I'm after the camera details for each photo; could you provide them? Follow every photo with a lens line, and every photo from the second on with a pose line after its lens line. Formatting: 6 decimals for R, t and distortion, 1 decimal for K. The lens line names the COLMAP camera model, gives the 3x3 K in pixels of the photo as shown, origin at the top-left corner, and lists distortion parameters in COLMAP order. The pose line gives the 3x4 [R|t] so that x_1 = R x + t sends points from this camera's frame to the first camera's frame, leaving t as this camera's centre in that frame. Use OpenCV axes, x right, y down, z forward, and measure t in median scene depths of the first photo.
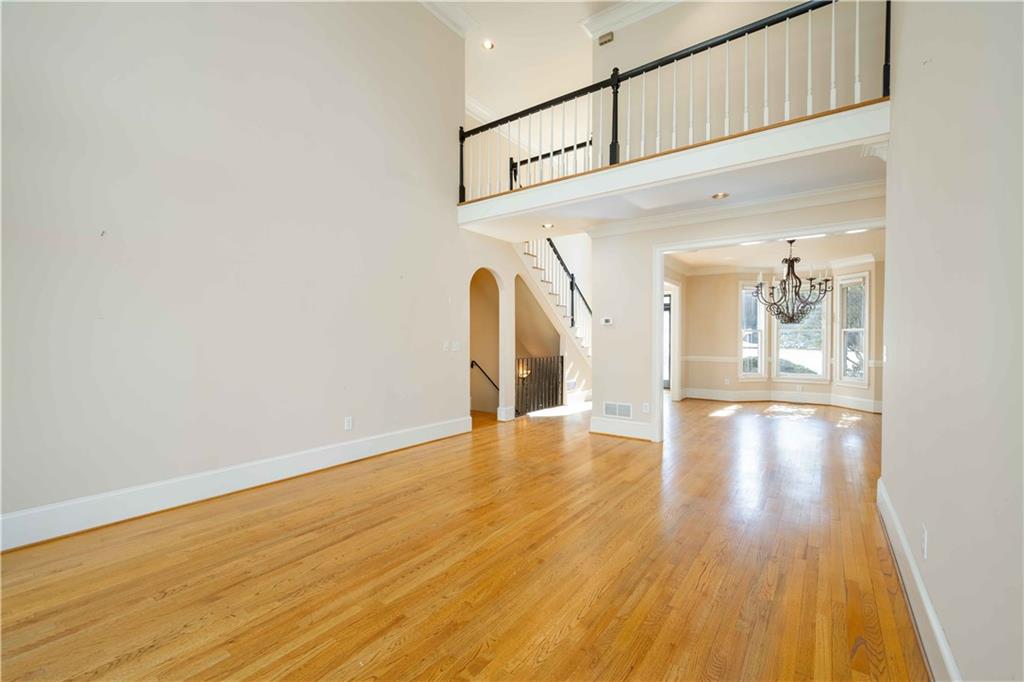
lens RADIAL K [[431.8, 0, 512.0], [0, 431.8, 341.0], [0, 0, 1]] dist [0.000745, 0.000067]
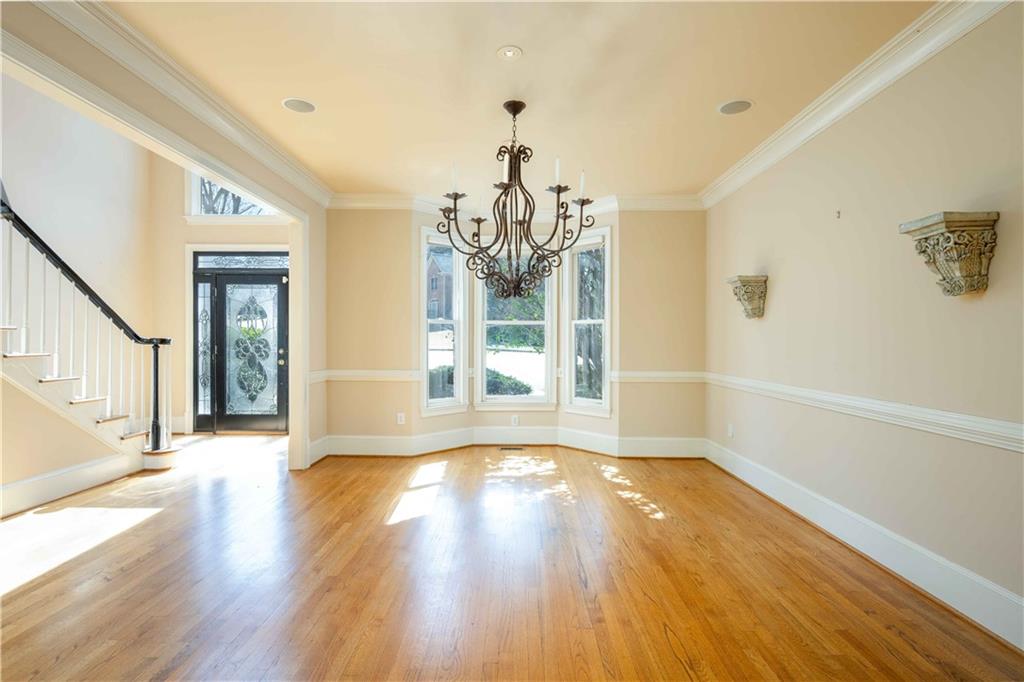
lens RADIAL K [[518.1, 0, 512.0], [0, 518.1, 341.0], [0, 0, 1]] dist [-0.000918, -0.000035]
pose [[0.813550, -0.002427, 0.581490, 0.265849], [0.004382, 0.999988, -0.001956, 0.002537], [-0.581478, 0.004139, 0.813551, 0.451939]]
